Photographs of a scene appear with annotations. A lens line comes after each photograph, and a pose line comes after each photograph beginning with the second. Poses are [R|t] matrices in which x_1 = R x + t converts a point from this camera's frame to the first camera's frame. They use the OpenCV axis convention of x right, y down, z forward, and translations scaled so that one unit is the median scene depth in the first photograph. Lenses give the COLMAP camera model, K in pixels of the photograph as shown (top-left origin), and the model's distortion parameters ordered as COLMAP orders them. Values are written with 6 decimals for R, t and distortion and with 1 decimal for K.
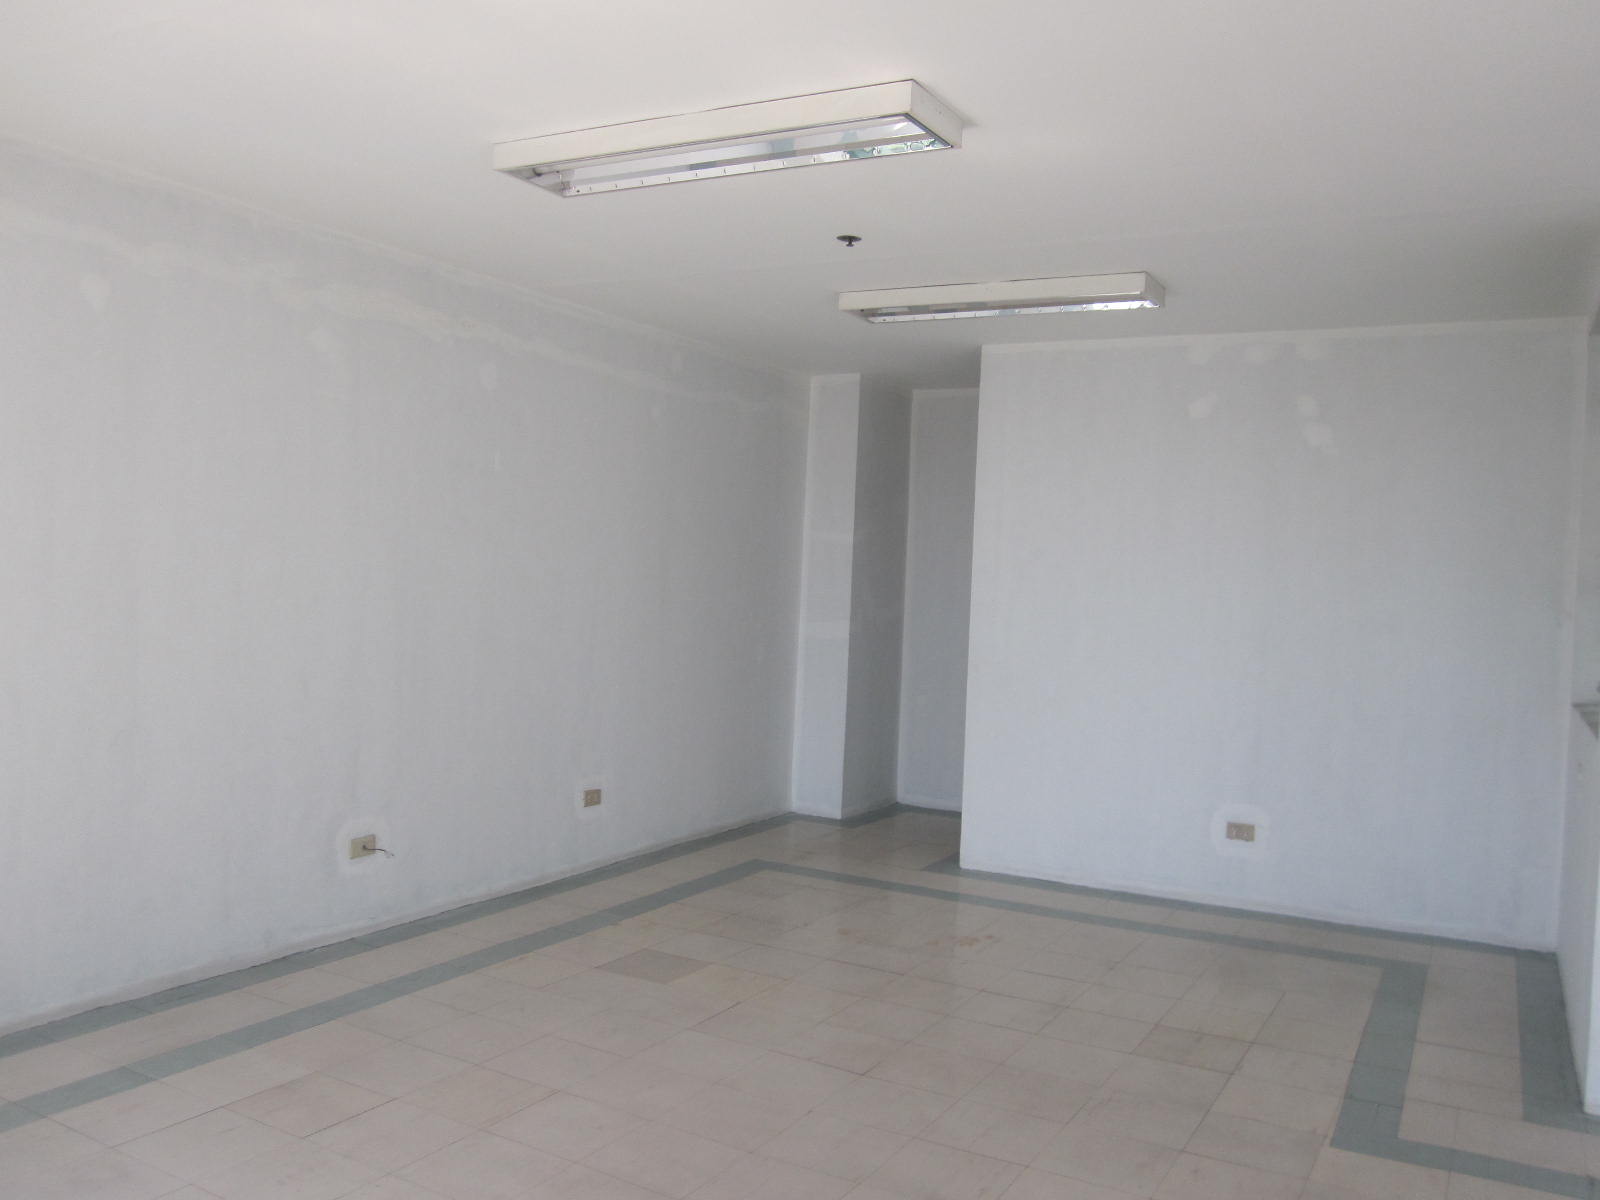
lens RADIAL K [[1318.0, 0, 800.0], [0, 1318.0, 600.0], [0, 0, 1]] dist [-0.063762, -0.000431]
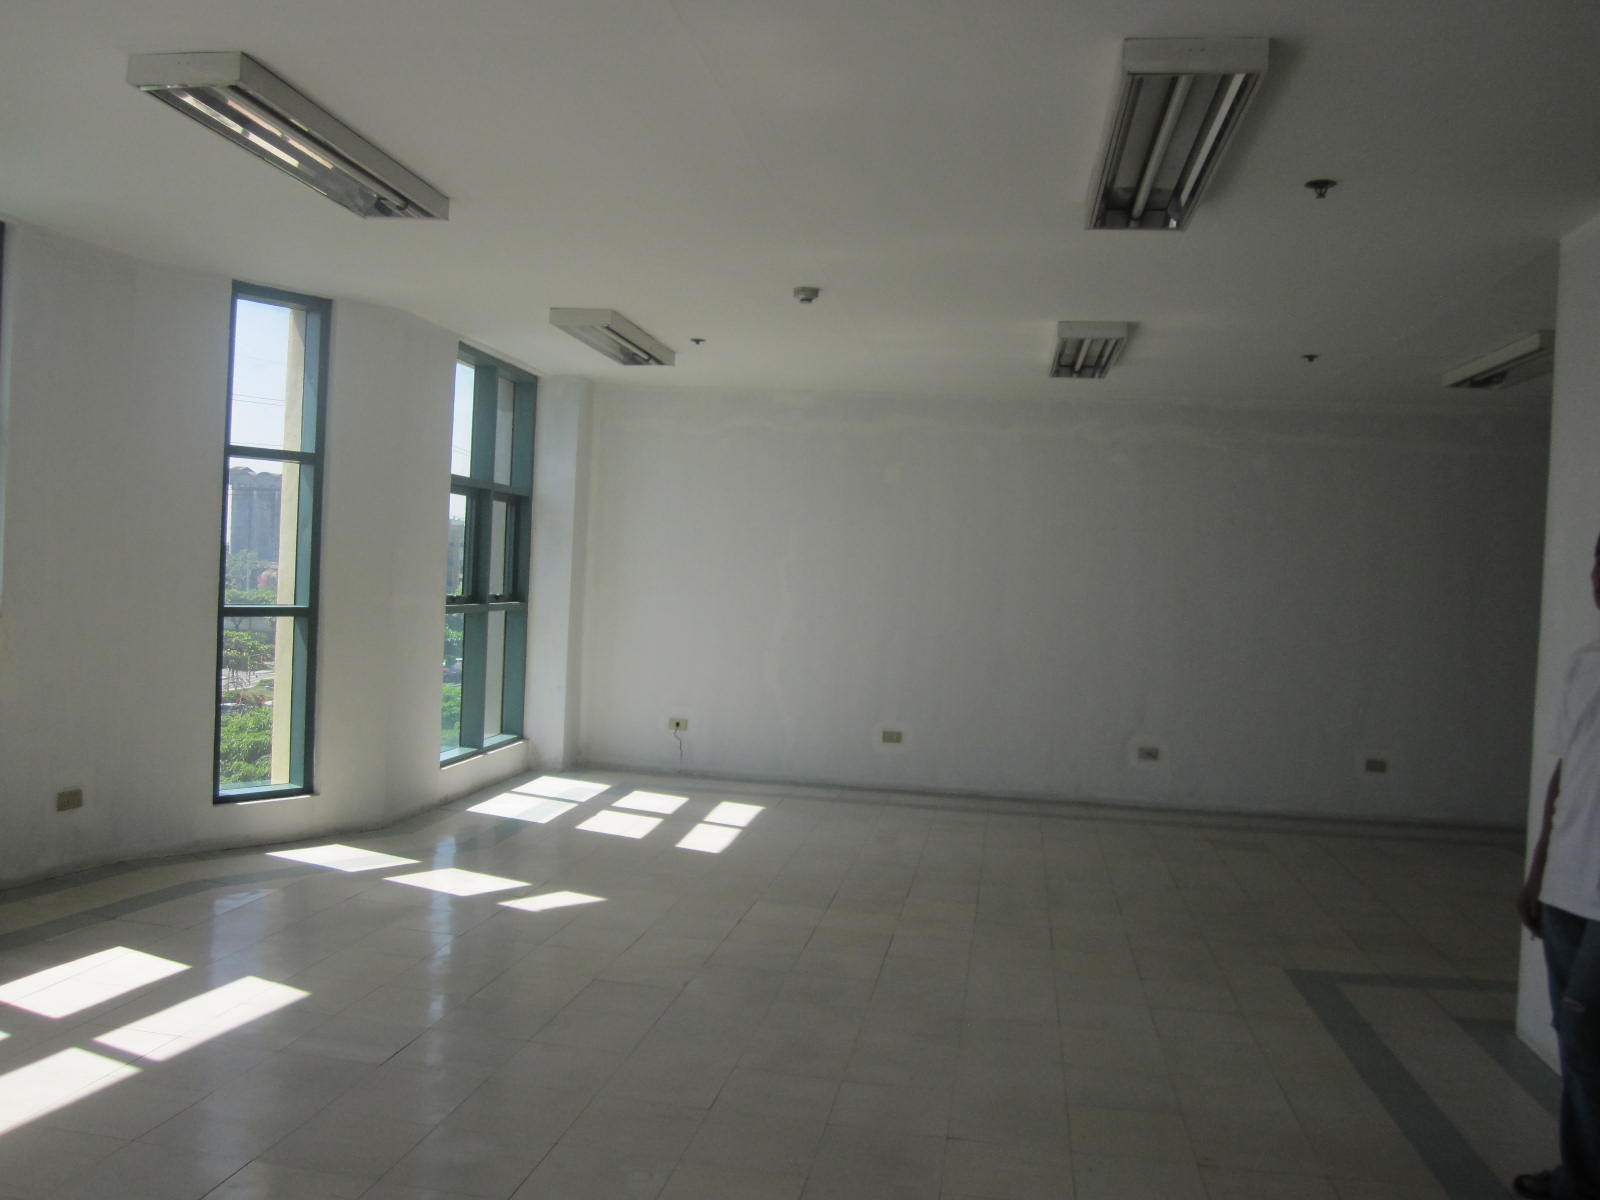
lens RADIAL K [[1369.2, 0, 800.0], [0, 1369.2, 600.0], [0, 0, 1]] dist [-0.042474, -0.004898]
pose [[0.339522, -0.002176, -0.940595, 1.209538], [-0.051749, 0.998440, -0.020990, 0.053392], [0.939173, 0.055802, 0.338880, -0.031256]]
